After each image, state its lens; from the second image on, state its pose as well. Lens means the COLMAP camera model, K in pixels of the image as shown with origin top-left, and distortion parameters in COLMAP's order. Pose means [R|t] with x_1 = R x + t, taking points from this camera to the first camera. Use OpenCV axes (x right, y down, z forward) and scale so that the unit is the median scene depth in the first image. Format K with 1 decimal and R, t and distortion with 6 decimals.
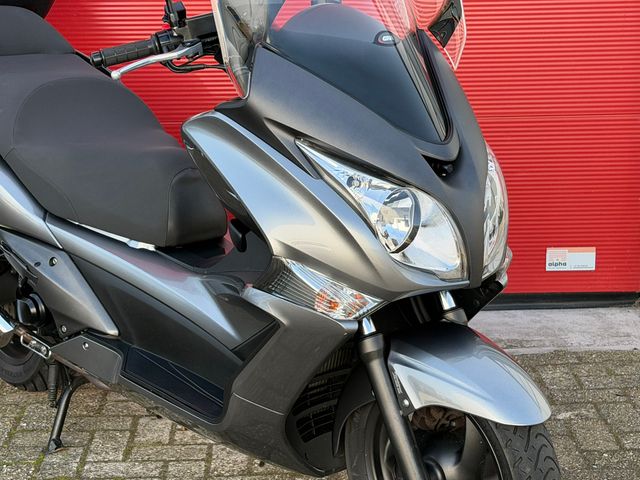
lens RADIAL K [[1311.3, 0, 325.1], [0, 1311.3, 234.4], [0, 0, 1]] dist [0.122808, 0.000000]
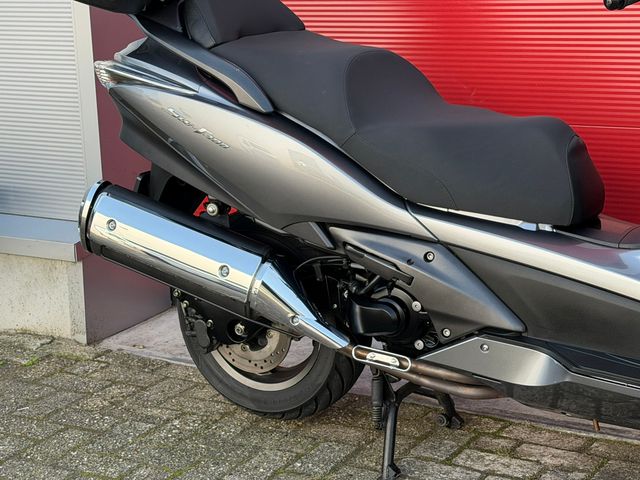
lens RADIAL K [[1298.3, 0, 336.5], [0, 1298.3, 231.8], [0, 0, 1]] dist [0.098926, 0.000000]
pose [[0.952204, -0.090887, 0.291627, -0.518239], [0.096470, 0.995324, -0.004792, 0.002478], [-0.289828, 0.032696, 0.956520, 0.201021]]
